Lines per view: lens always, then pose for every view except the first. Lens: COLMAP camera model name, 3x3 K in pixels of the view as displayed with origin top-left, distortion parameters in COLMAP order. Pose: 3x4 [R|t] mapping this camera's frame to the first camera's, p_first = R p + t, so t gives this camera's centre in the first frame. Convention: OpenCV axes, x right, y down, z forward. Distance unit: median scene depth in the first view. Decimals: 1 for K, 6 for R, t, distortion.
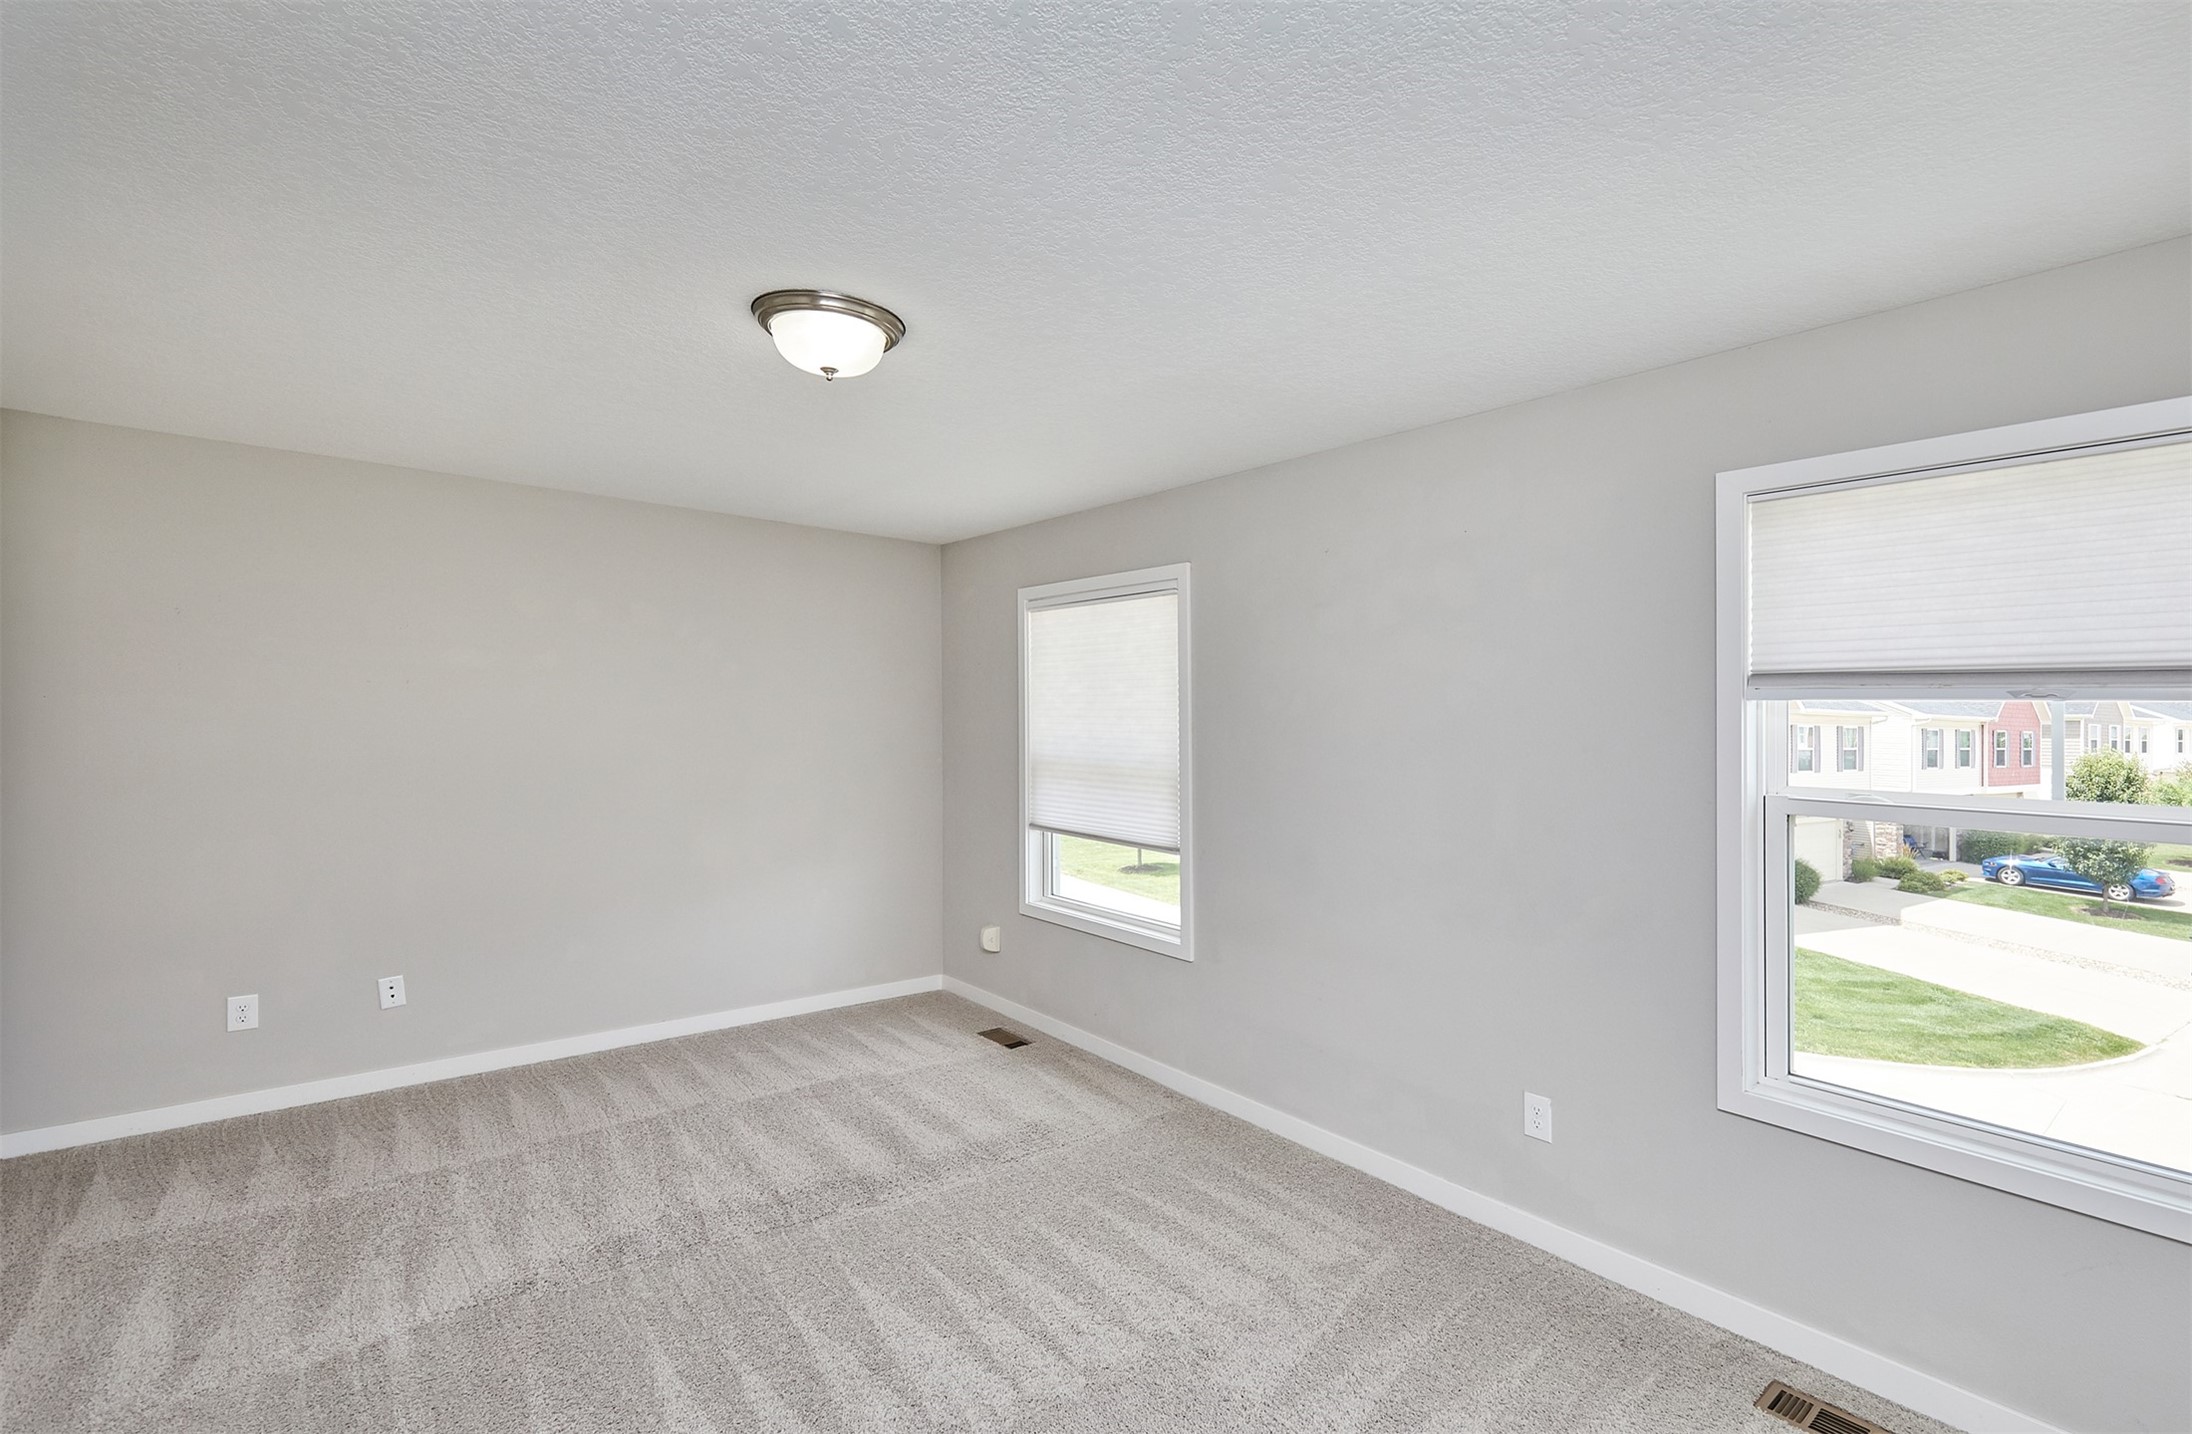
lens RADIAL K [[979.7, 0, 1091.2], [0, 979.7, 713.6], [0, 0, 1]] dist [-0.000967, -0.000353]
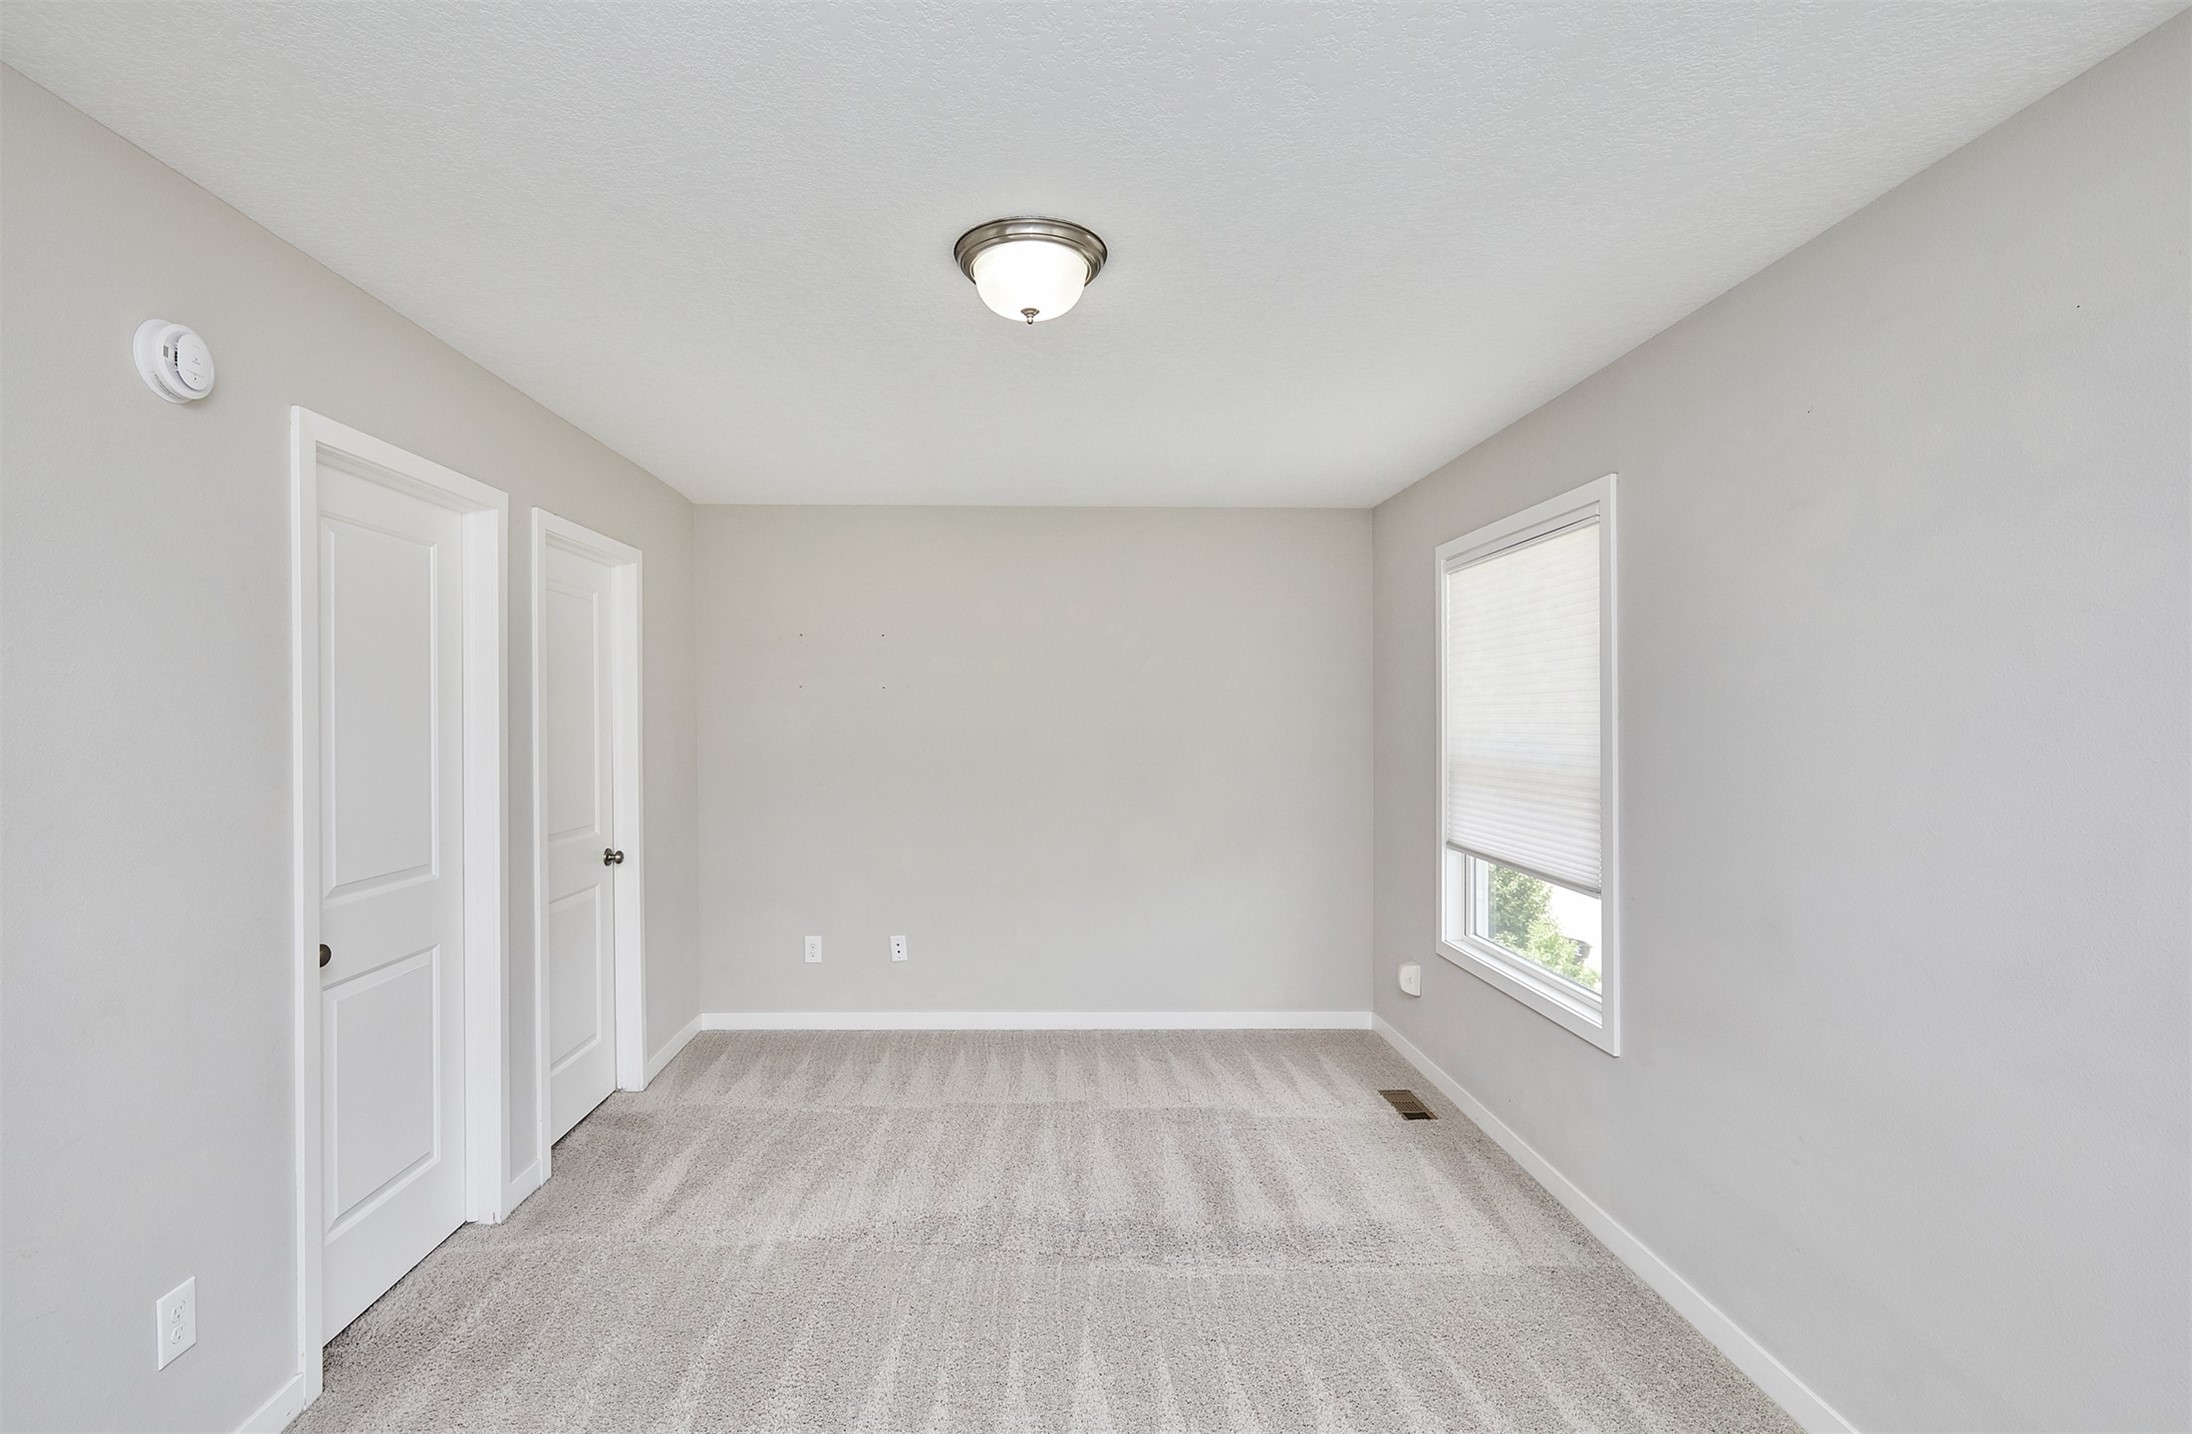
lens RADIAL K [[979.7, 0, 1093.1], [0, 979.7, 724.0], [0, 0, 1]] dist [-0.000967, -0.000353]
pose [[0.796023, -0.007314, -0.605223, 0.220860], [0.009958, 0.999950, 0.001013, 0.016368], [0.605185, -0.006833, 0.796056, 0.229542]]
